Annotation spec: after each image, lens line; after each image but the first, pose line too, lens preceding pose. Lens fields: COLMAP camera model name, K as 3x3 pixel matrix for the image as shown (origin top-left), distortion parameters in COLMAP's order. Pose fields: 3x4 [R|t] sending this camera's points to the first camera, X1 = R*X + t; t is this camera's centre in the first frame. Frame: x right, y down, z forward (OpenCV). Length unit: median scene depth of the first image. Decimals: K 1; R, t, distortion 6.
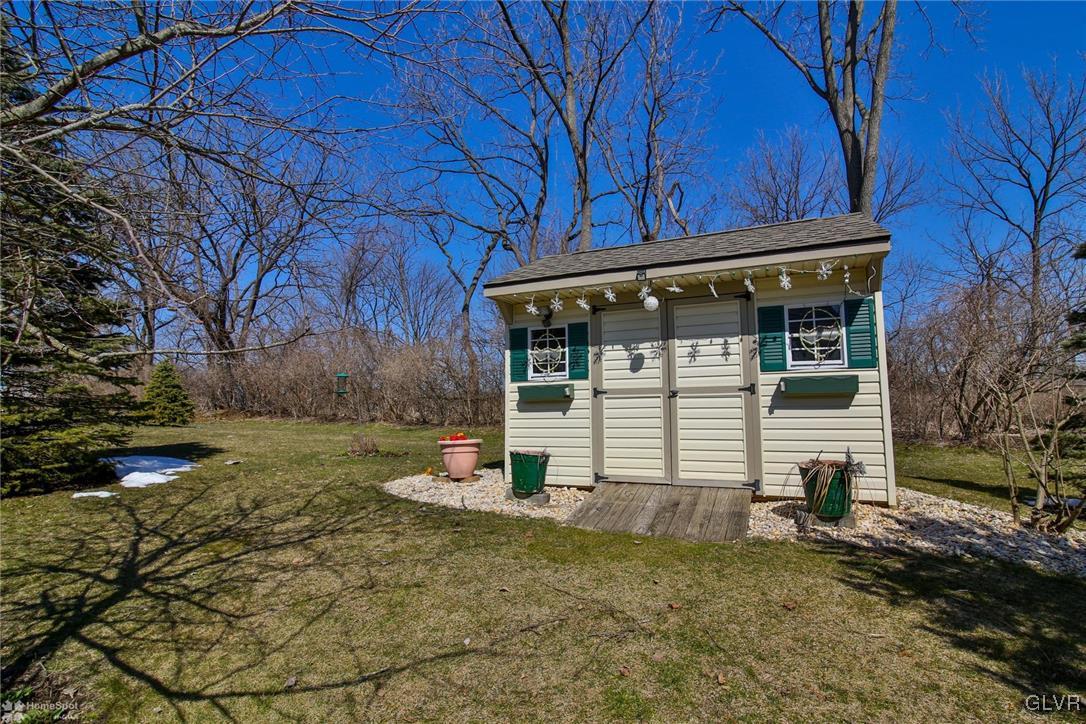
lens RADIAL K [[524.9, 0, 547.0], [0, 524.9, 363.2], [0, 0, 1]] dist [-0.014729, -0.003055]
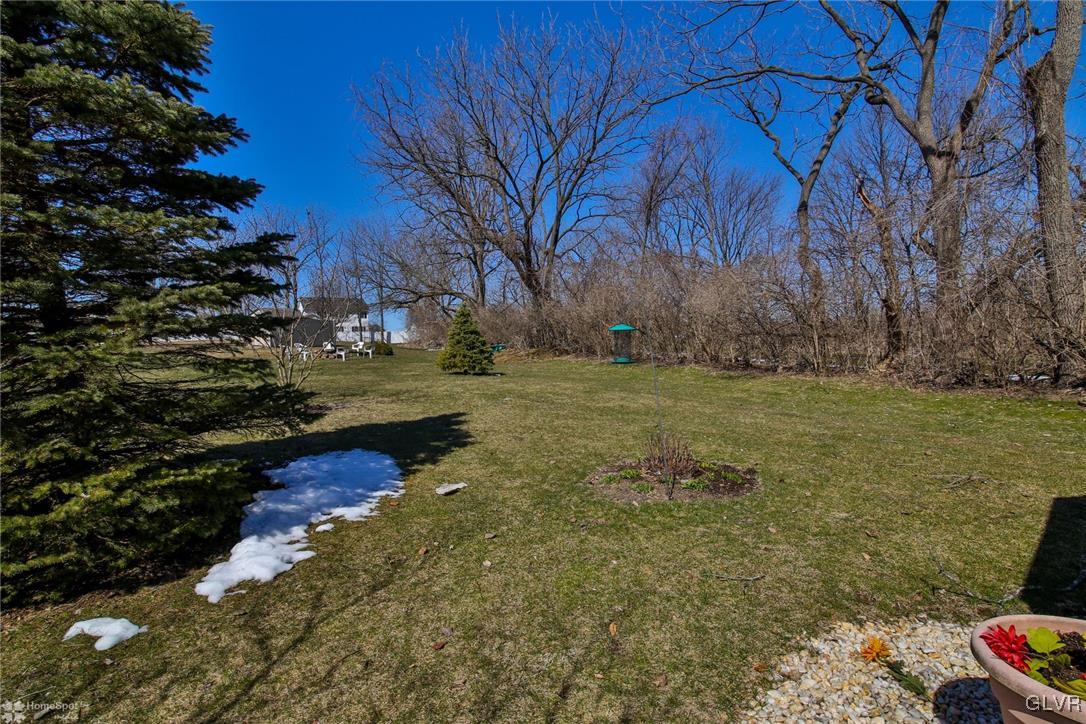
lens RADIAL K [[524.9, 0, 544.5], [0, 524.9, 364.0], [0, 0, 1]] dist [-0.014729, -0.003055]
pose [[0.840292, 0.008831, -0.542062, -0.060350], [0.067416, 0.990404, 0.120643, -0.002648], [0.537926, -0.137919, 0.831633, 0.178751]]
